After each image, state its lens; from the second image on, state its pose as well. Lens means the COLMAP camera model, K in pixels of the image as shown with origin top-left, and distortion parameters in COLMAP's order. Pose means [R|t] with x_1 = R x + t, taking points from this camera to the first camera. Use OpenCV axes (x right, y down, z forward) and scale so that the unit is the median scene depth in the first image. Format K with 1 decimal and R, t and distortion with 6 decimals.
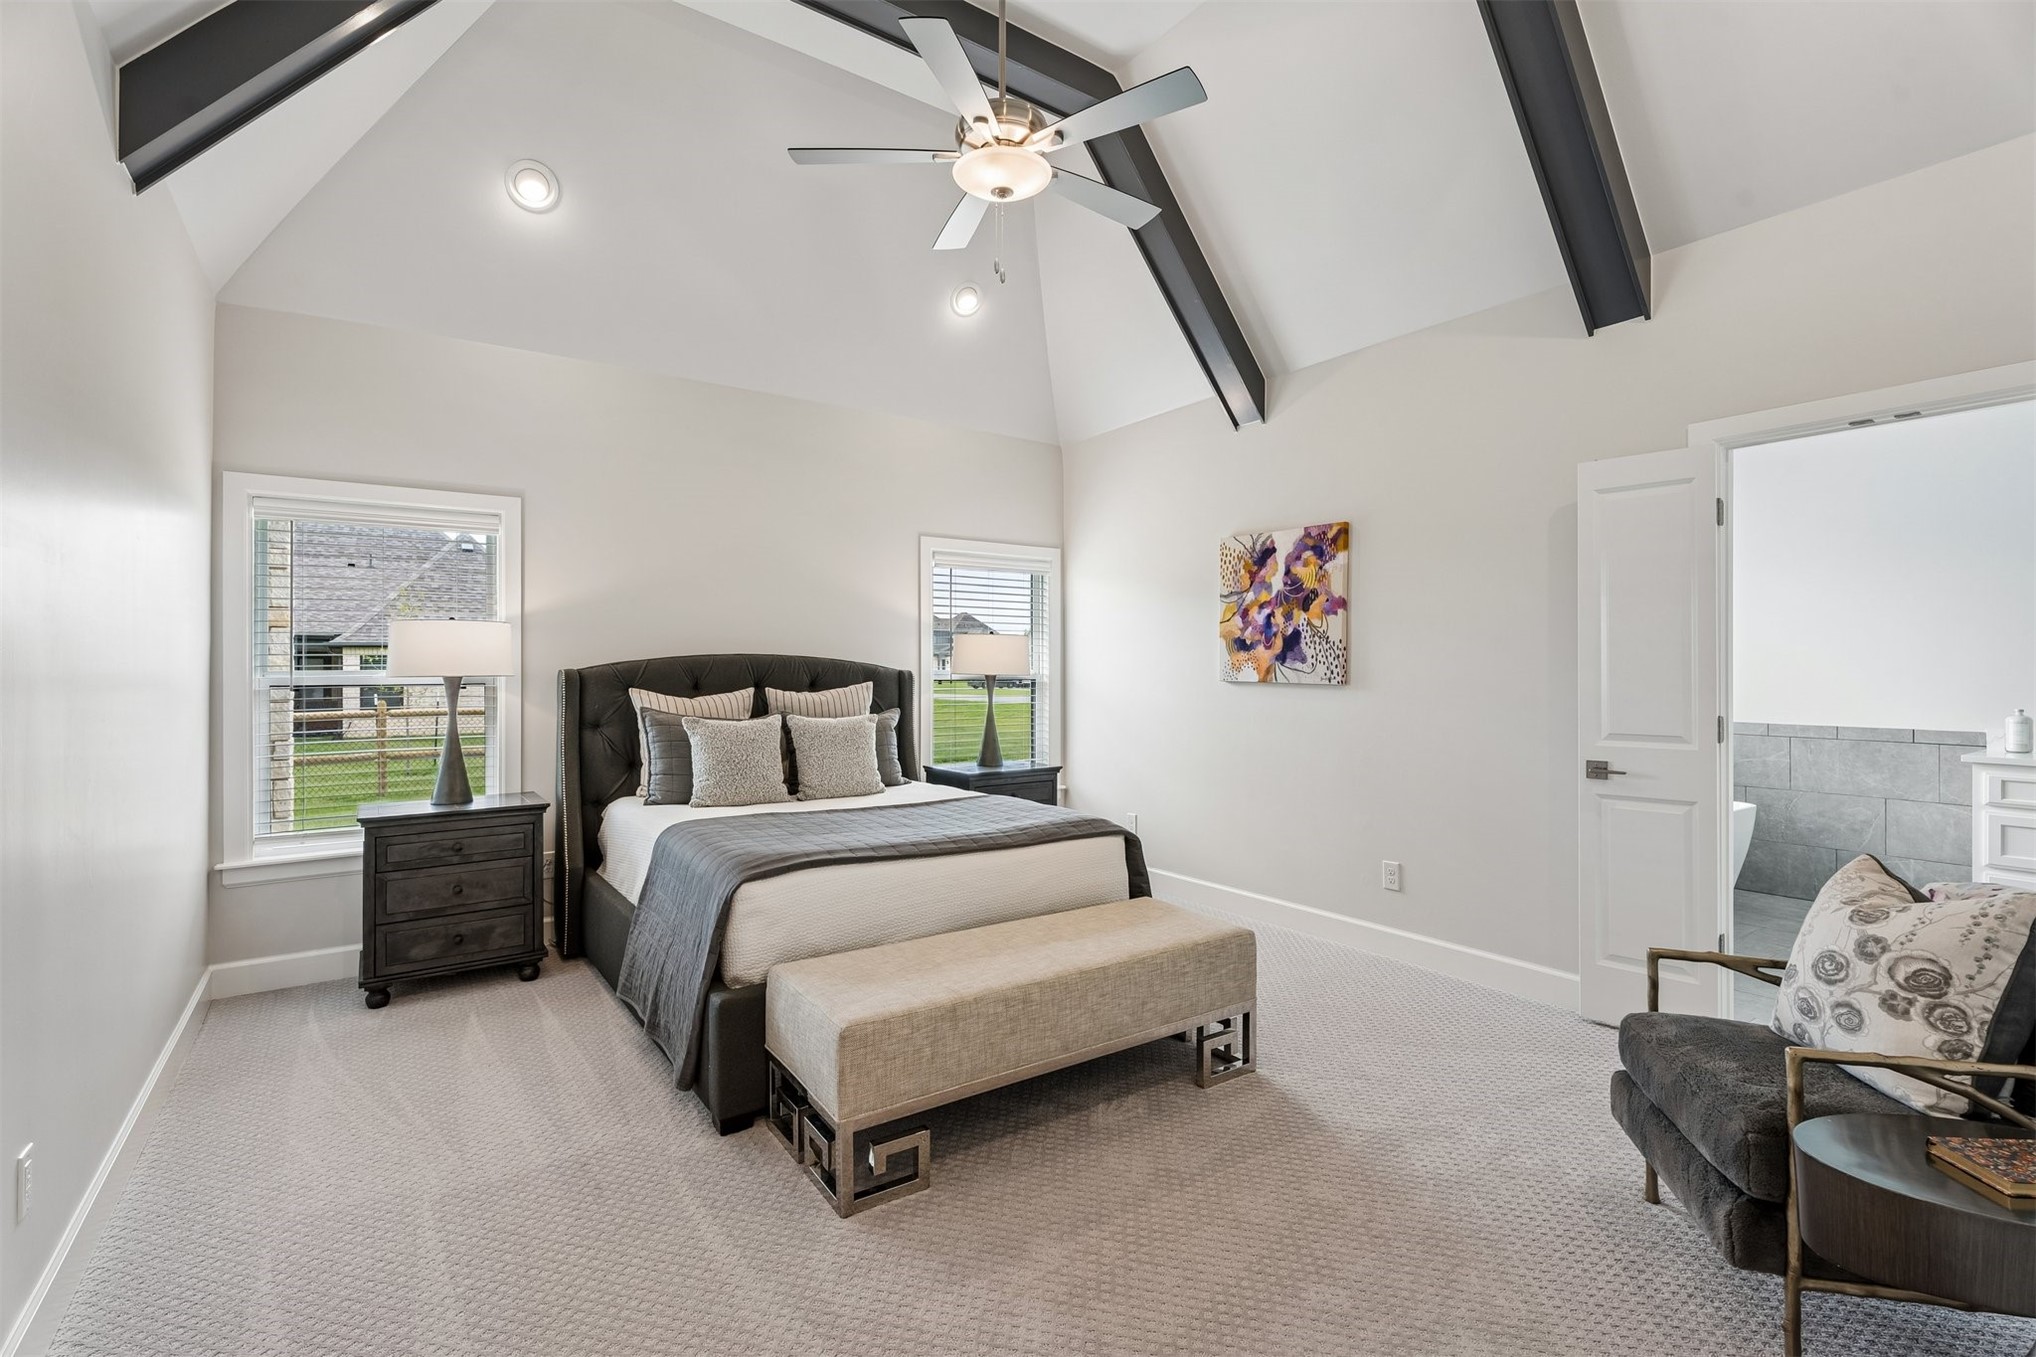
lens RADIAL K [[928.8, 0, 1018.0], [0, 928.8, 678.5], [0, 0, 1]] dist [0.000784, 0.000137]
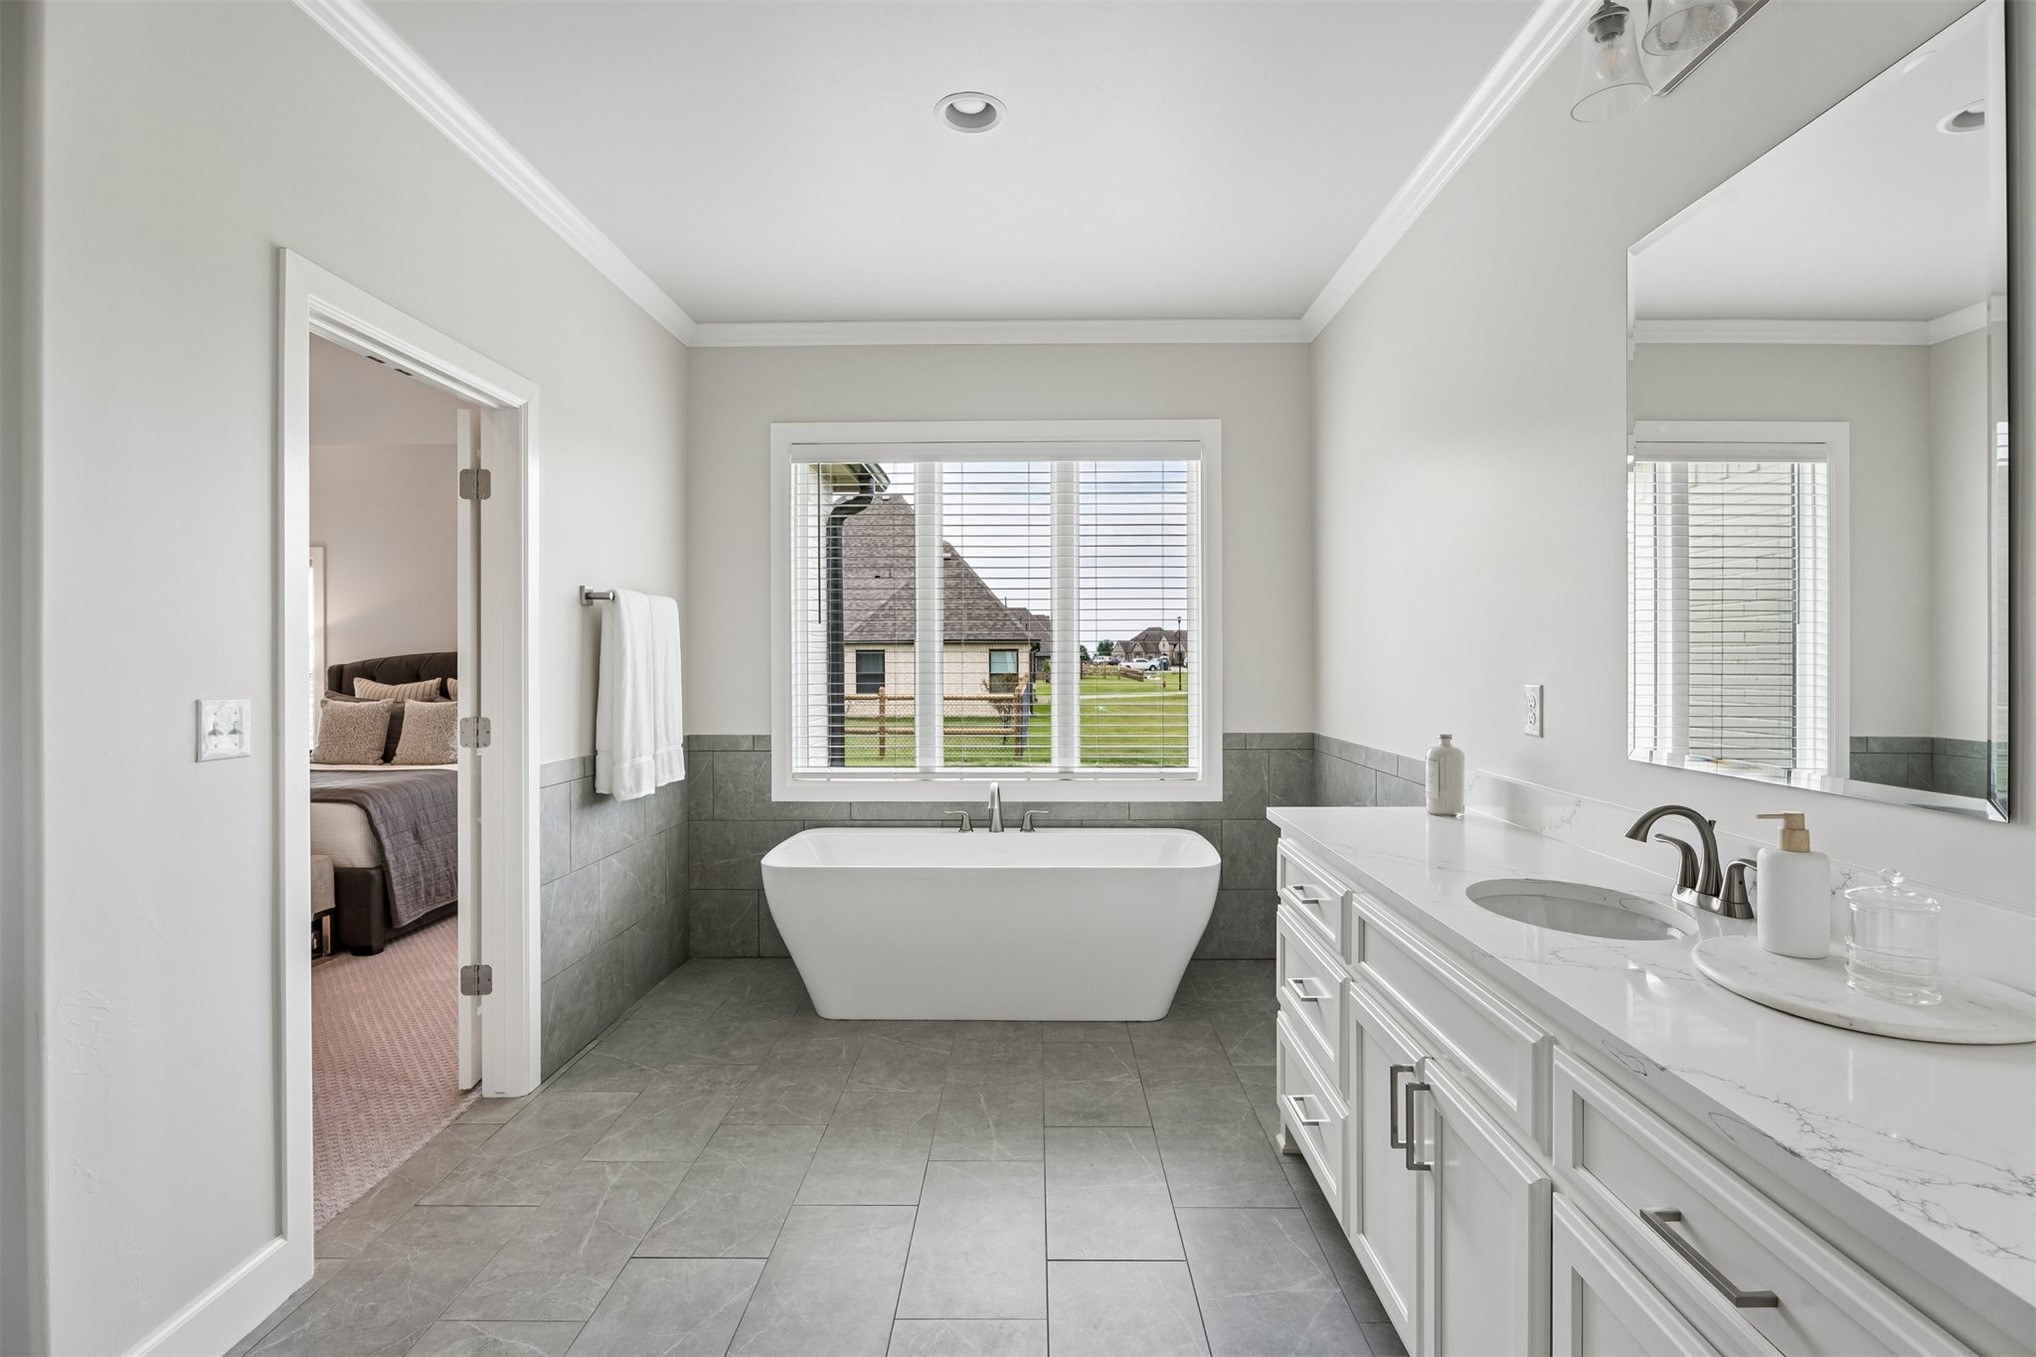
lens RADIAL K [[978.1, 0, 1018.0], [0, 978.1, 678.5], [0, 0, 1]] dist [0.000127, 0.000002]
pose [[0.807350, 0.008406, -0.590013, 1.139391], [-0.002563, 0.999939, 0.010740, -0.006319], [0.590067, -0.007159, 0.807323, 0.338837]]
